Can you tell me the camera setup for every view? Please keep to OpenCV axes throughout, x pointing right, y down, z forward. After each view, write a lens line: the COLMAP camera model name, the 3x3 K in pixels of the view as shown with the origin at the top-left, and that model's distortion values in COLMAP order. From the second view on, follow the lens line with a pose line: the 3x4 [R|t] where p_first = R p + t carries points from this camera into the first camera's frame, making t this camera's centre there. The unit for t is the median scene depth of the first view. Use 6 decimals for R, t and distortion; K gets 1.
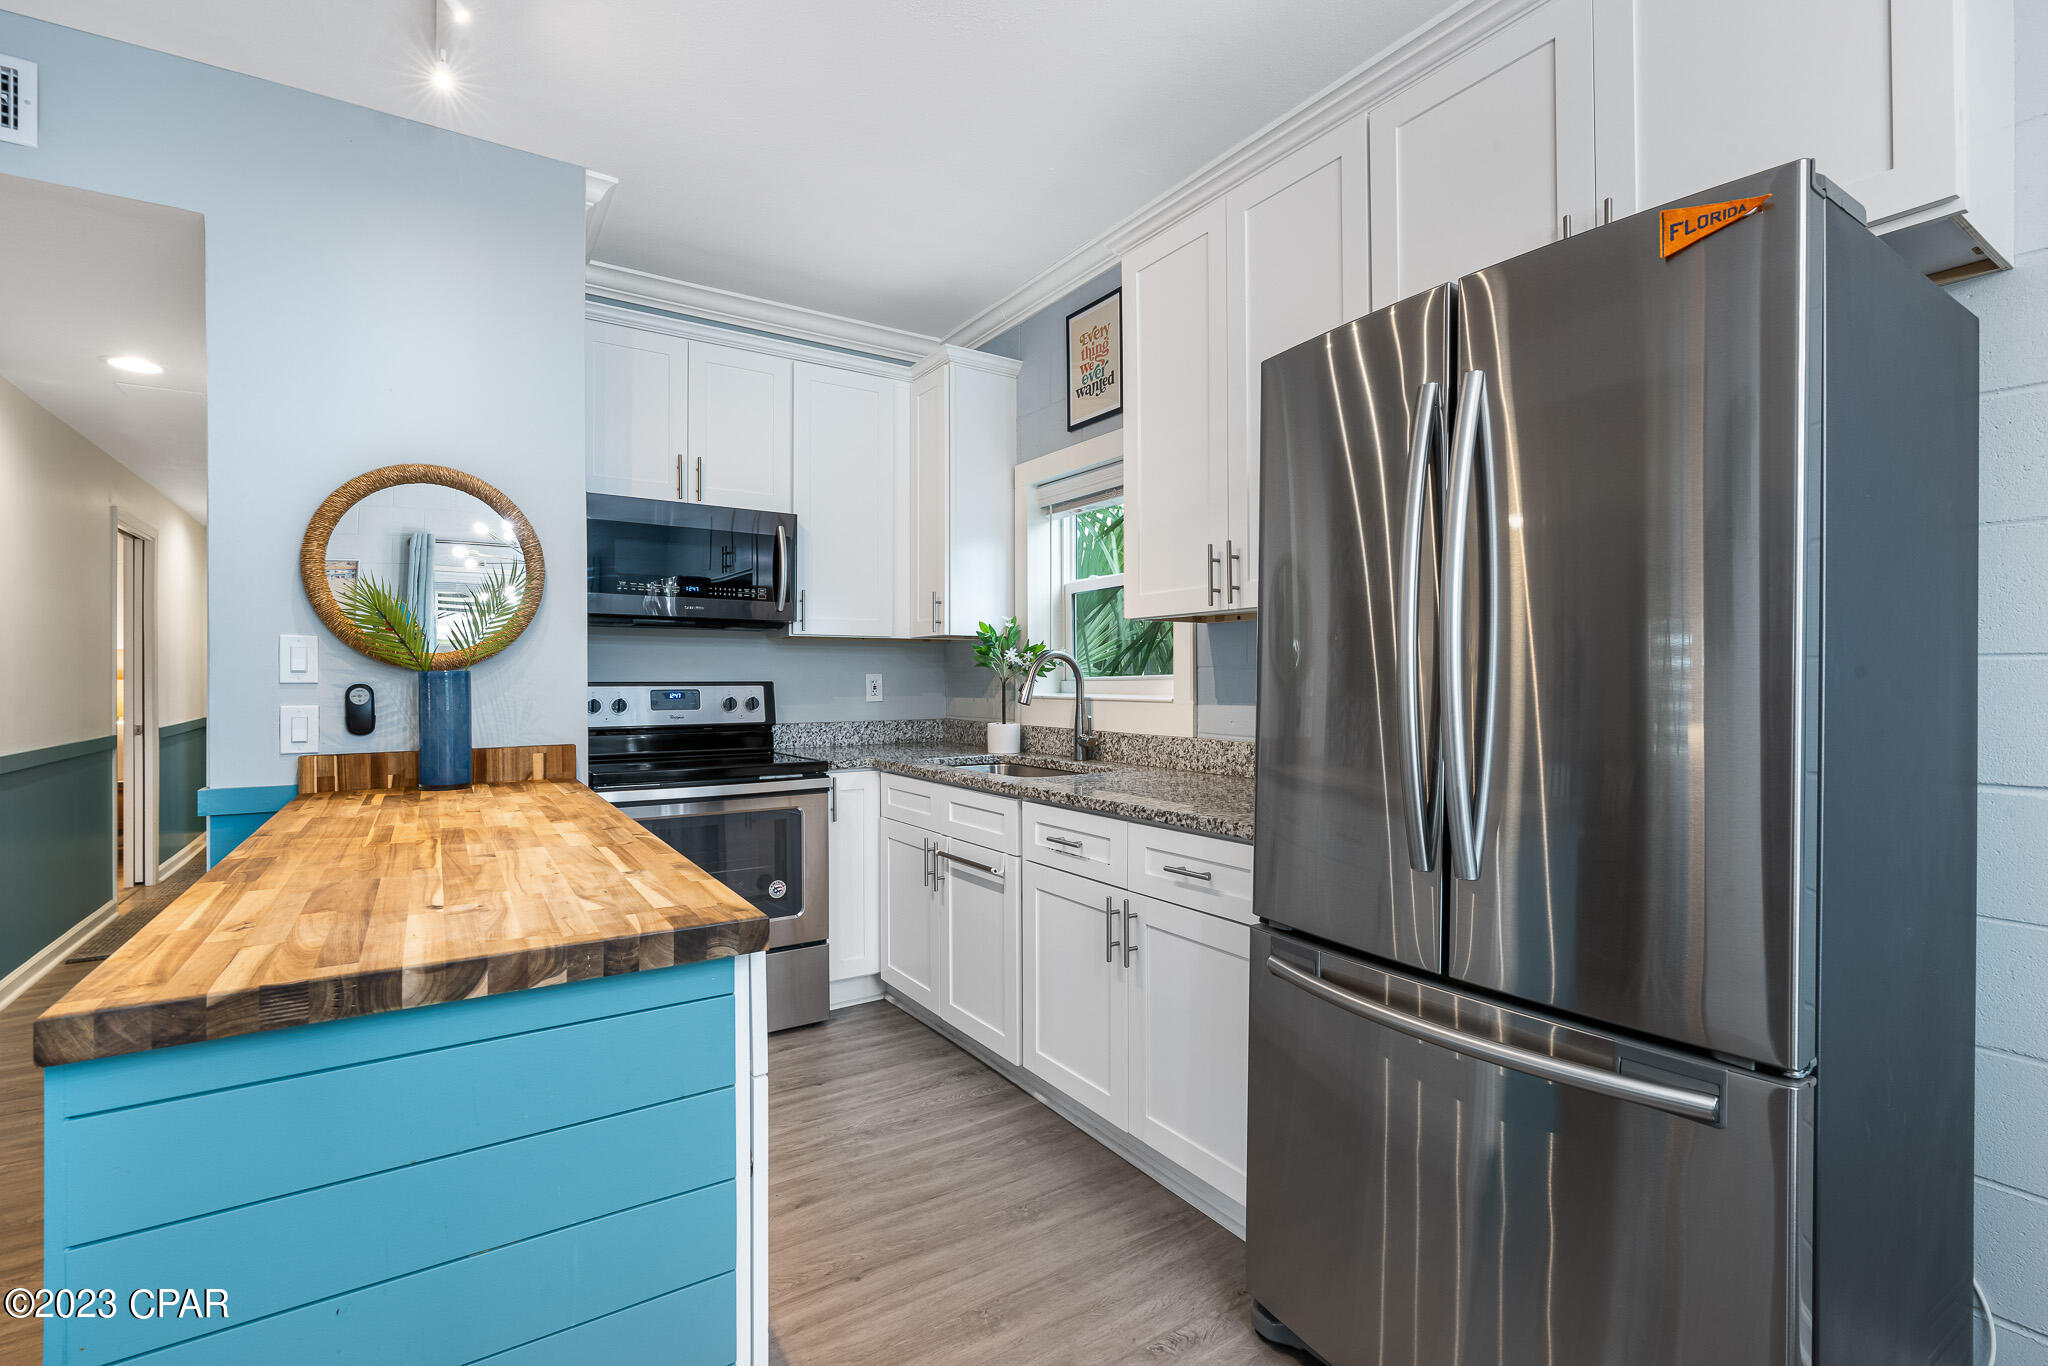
lens RADIAL K [[929.5, 0, 1027.3], [0, 929.5, 677.1], [0, 0, 1]] dist [-0.005088, 0.000762]
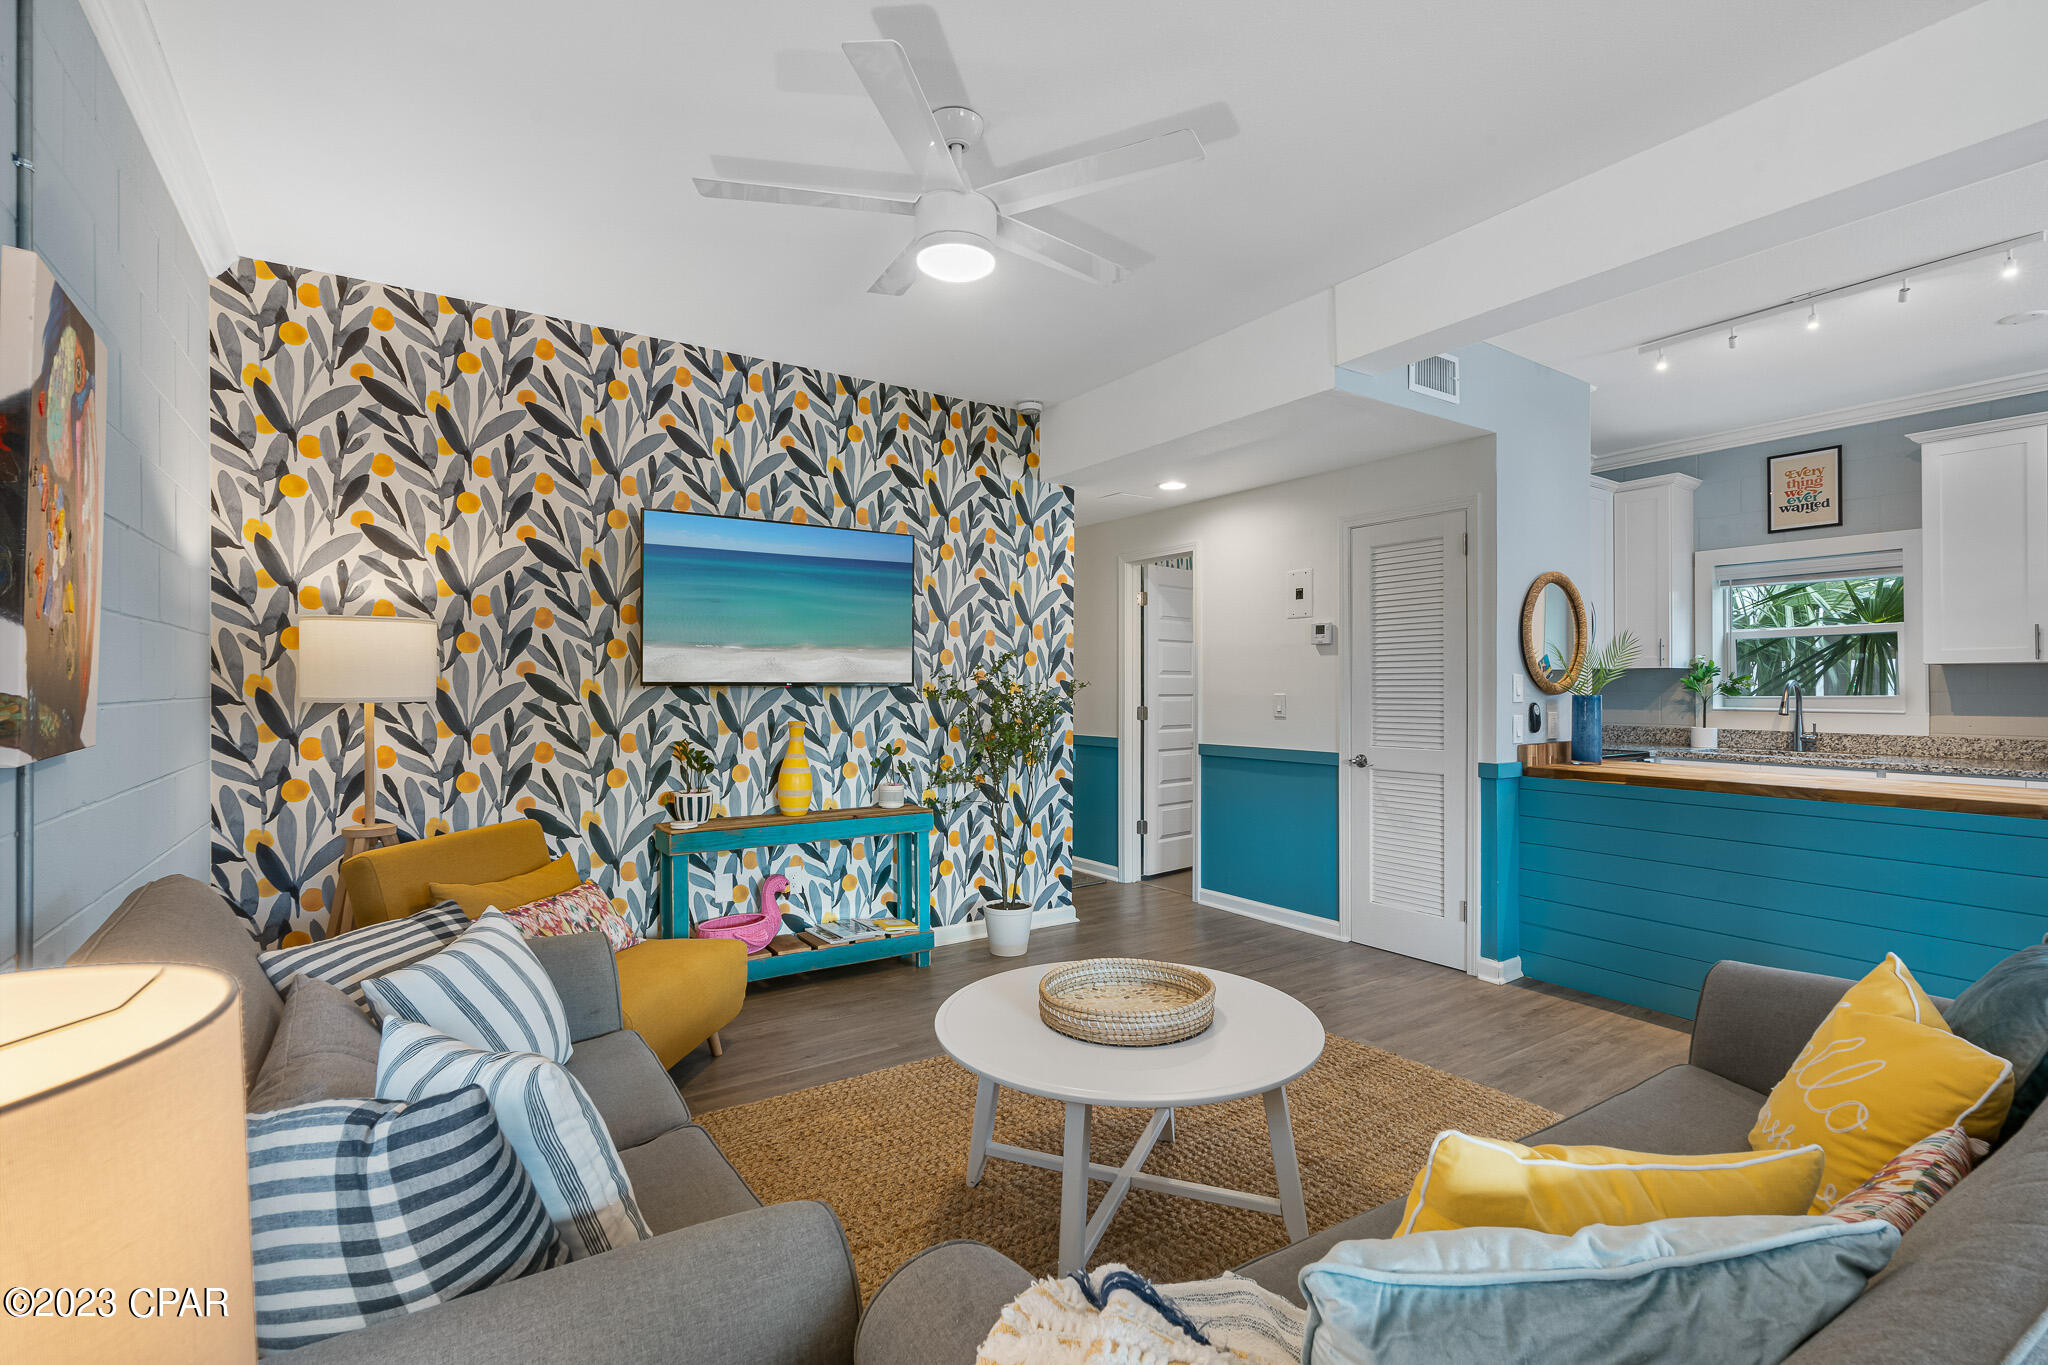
lens RADIAL K [[915.9, 0, 990.4], [0, 915.9, 685.8], [0, 0, 1]] dist [-0.013057, 0.006127]
pose [[0.999978, 0.001652, -0.006353, -1.466339], [-0.001655, 0.999998, -0.000592, -0.016626], [0.006352, 0.000603, 0.999980, -0.549572]]
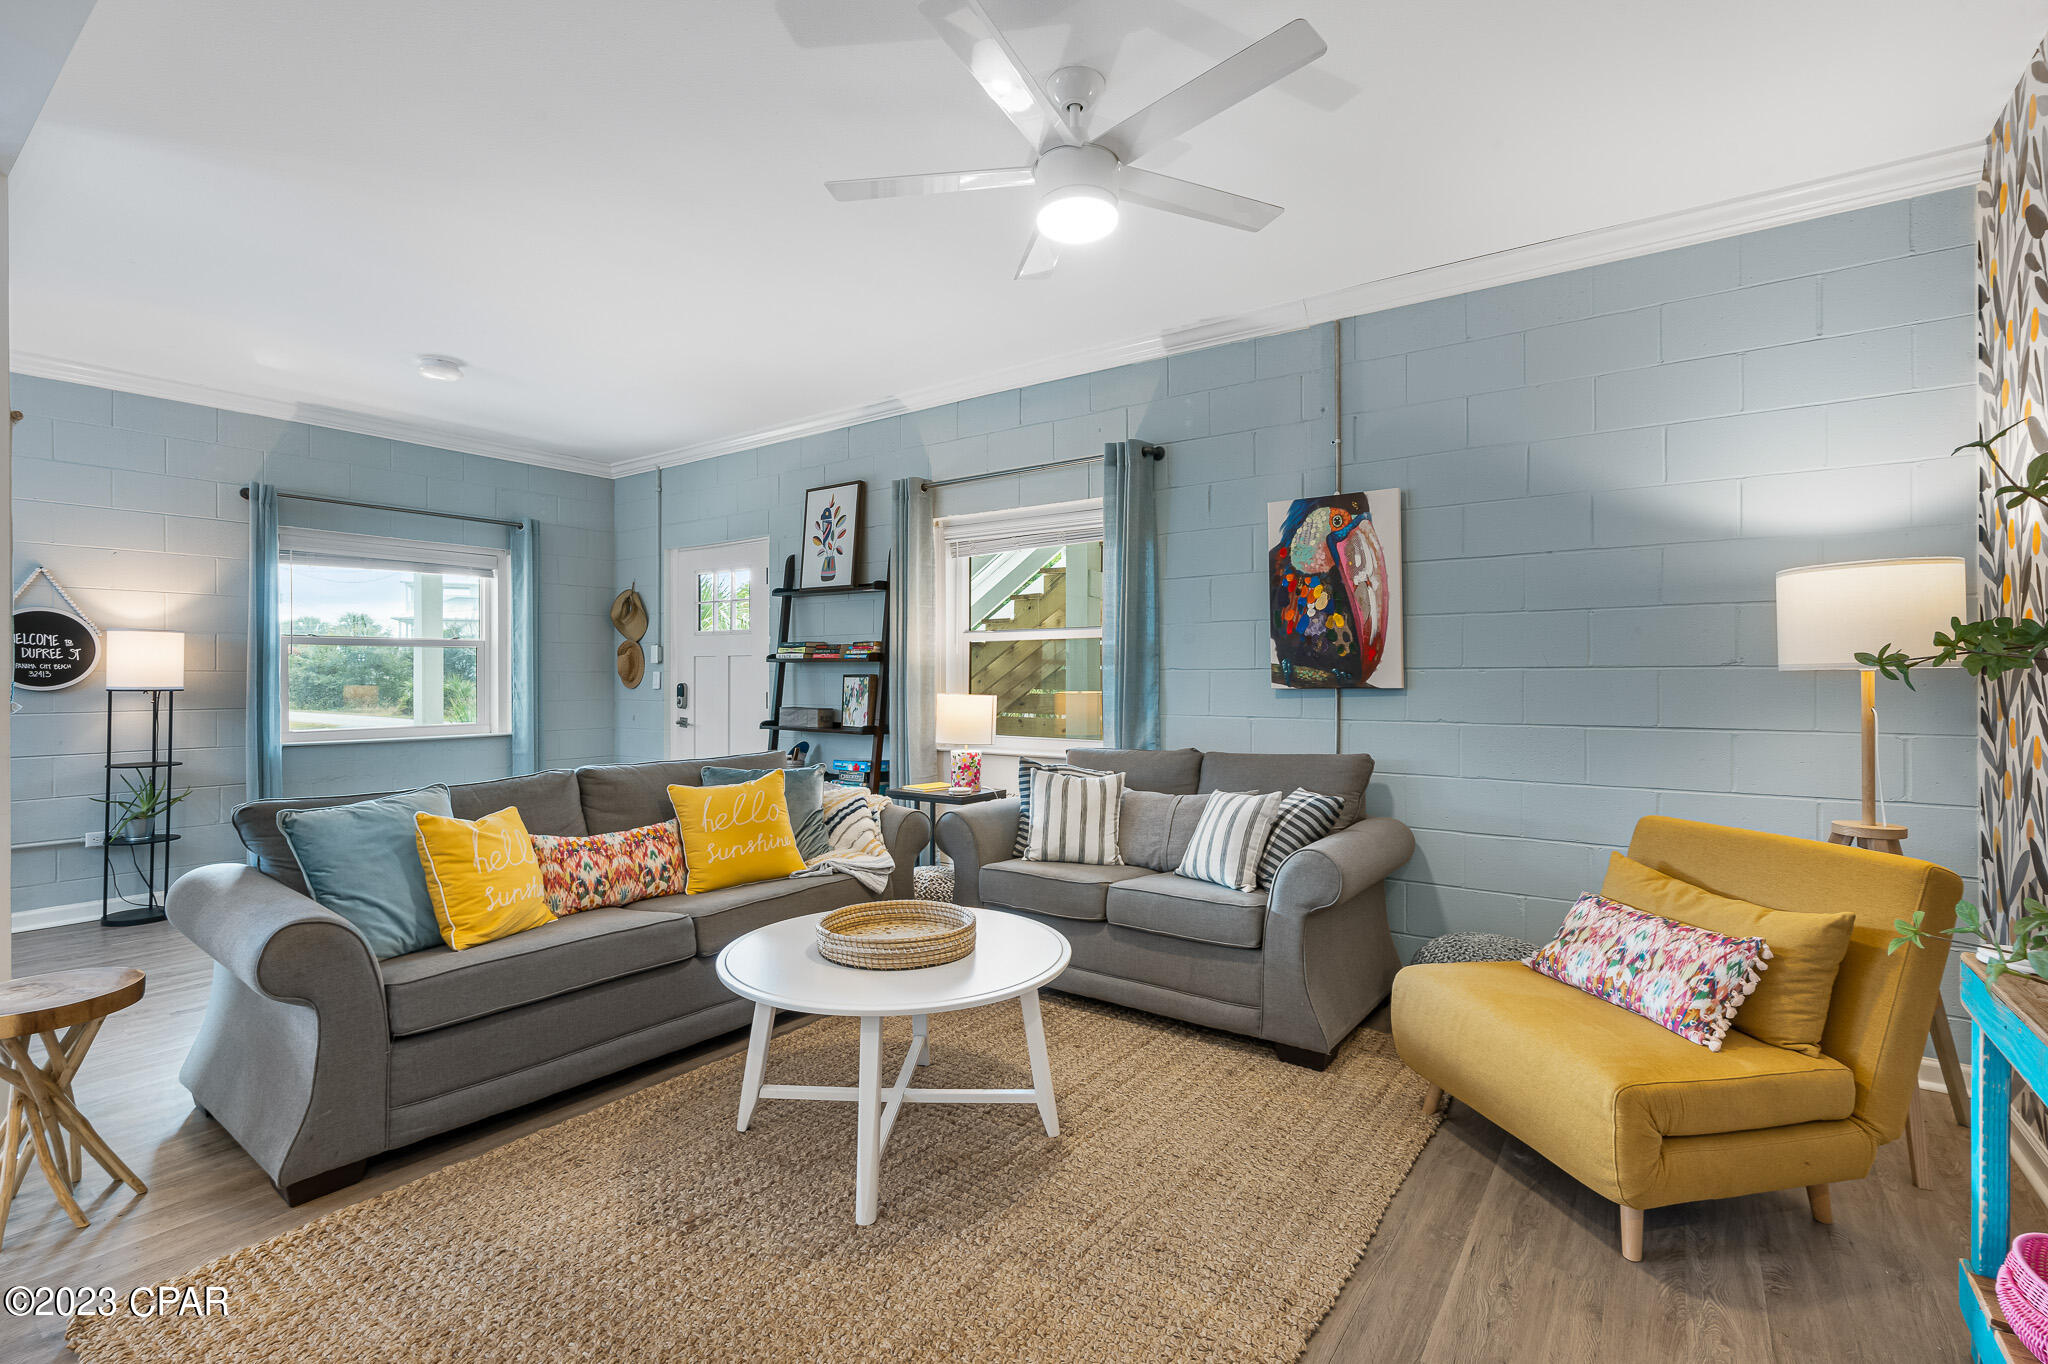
lens RADIAL K [[929.5, 0, 1027.3], [0, 929.5, 676.1], [0, 0, 1]] dist [-0.005088, 0.000762]
pose [[-0.932789, 0.002446, -0.360415, -1.148379], [0.002764, 0.999996, -0.000367, 0.005900], [0.360413, -0.001339, -0.932792, 1.010552]]
